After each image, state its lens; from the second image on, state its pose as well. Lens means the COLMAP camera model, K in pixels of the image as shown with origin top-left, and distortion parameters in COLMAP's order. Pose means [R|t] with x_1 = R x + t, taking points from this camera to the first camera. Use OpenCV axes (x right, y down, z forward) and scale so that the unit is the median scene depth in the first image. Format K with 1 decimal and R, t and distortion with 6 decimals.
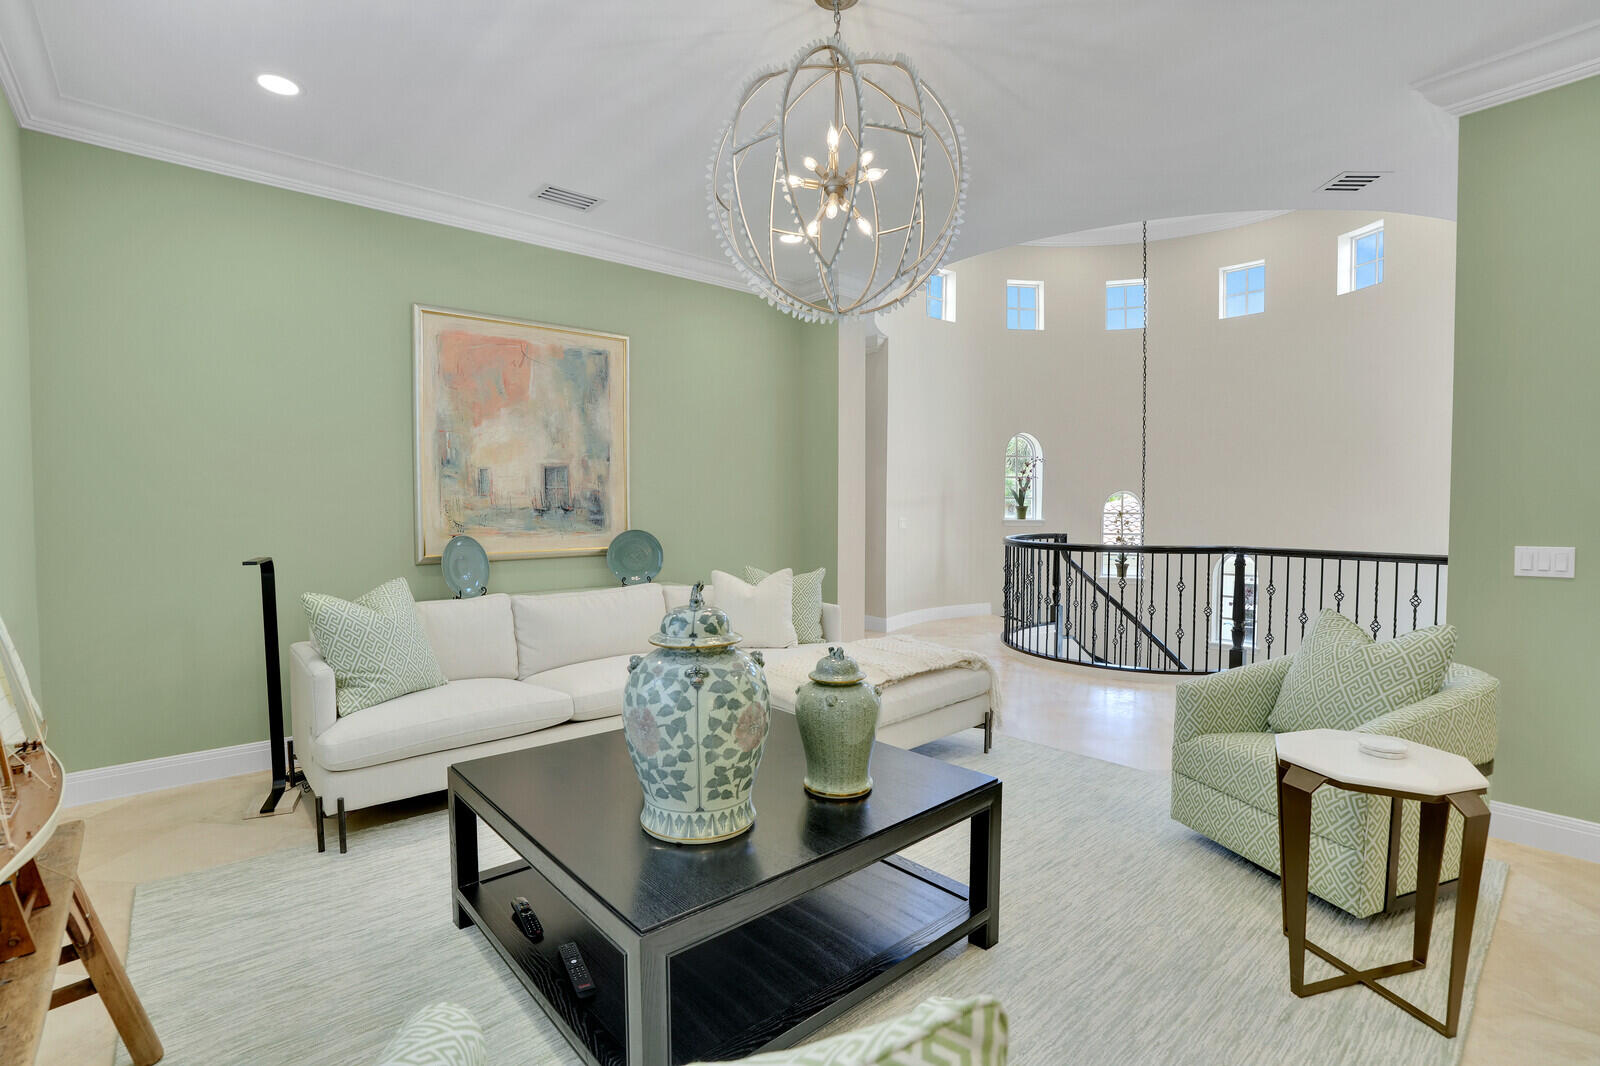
lens RADIAL K [[739.6, 0, 800.0], [0, 739.6, 533.0], [0, 0, 1]] dist [-0.069055, 0.023596]
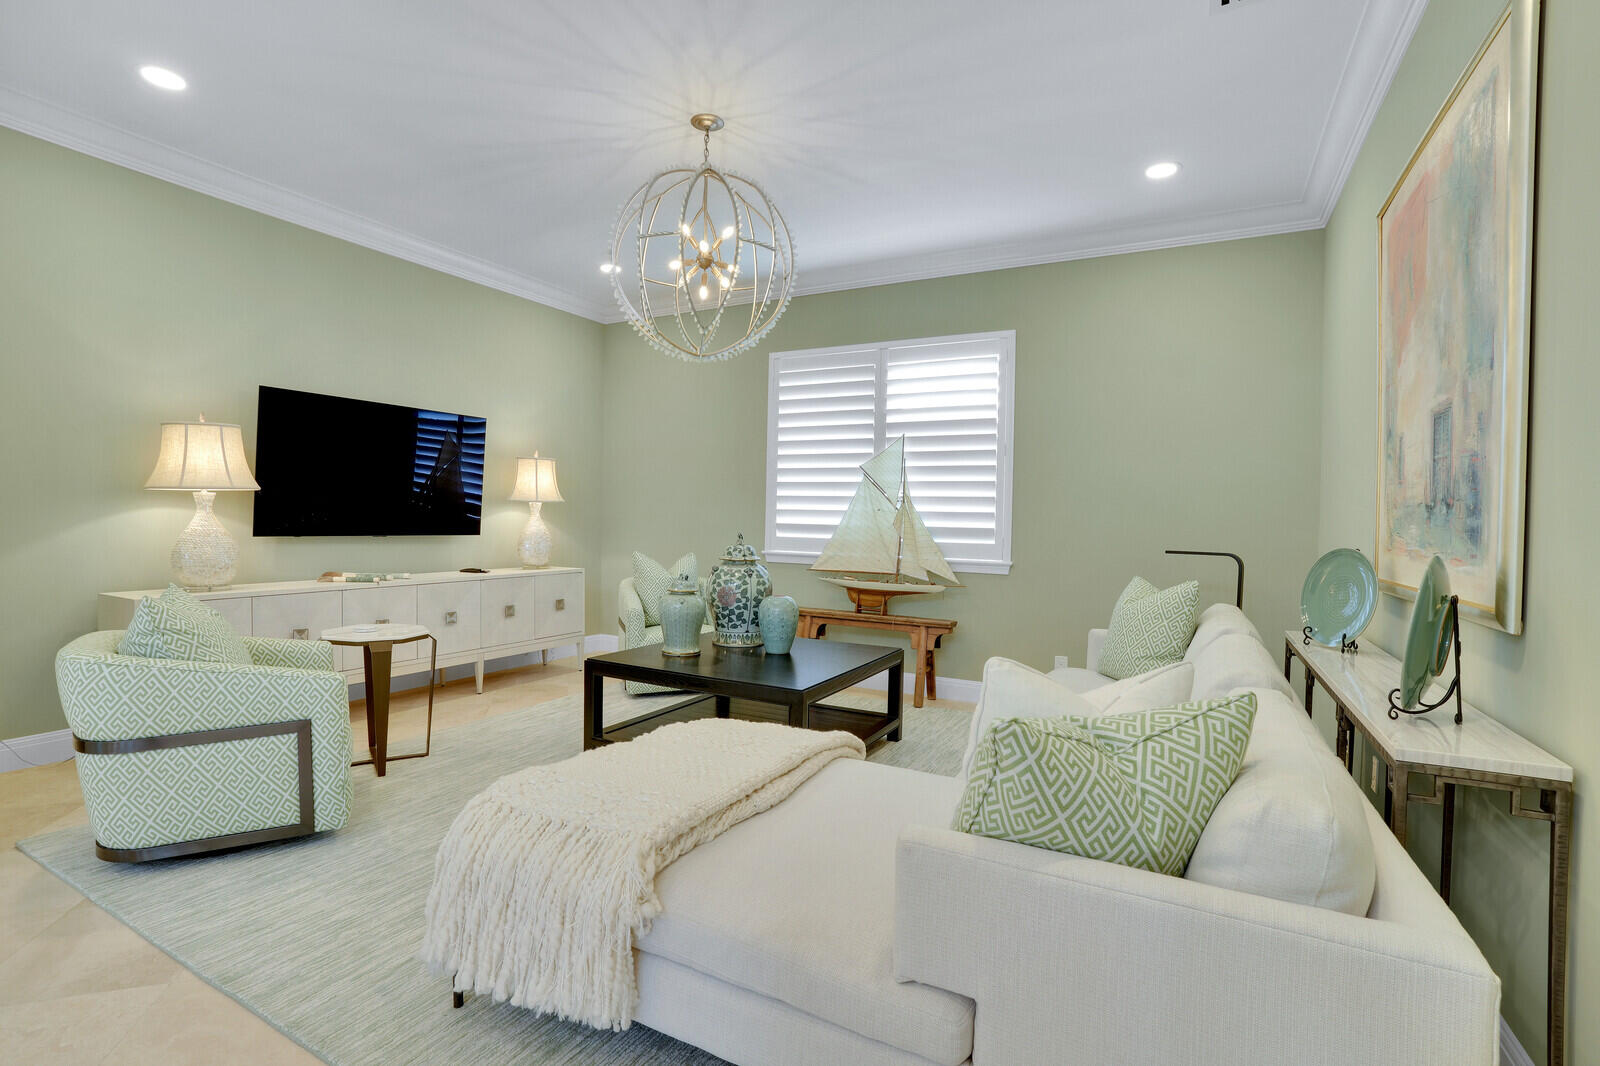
lens RADIAL K [[739.6, 0, 800.0], [0, 739.6, 533.0], [0, 0, 1]] dist [-0.069055, 0.023596]
pose [[0.949284, 0.035064, 0.312458, -0.707721], [-0.029361, 0.999306, -0.022942, 0.119072], [-0.313045, 0.012604, 0.949654, -1.234012]]
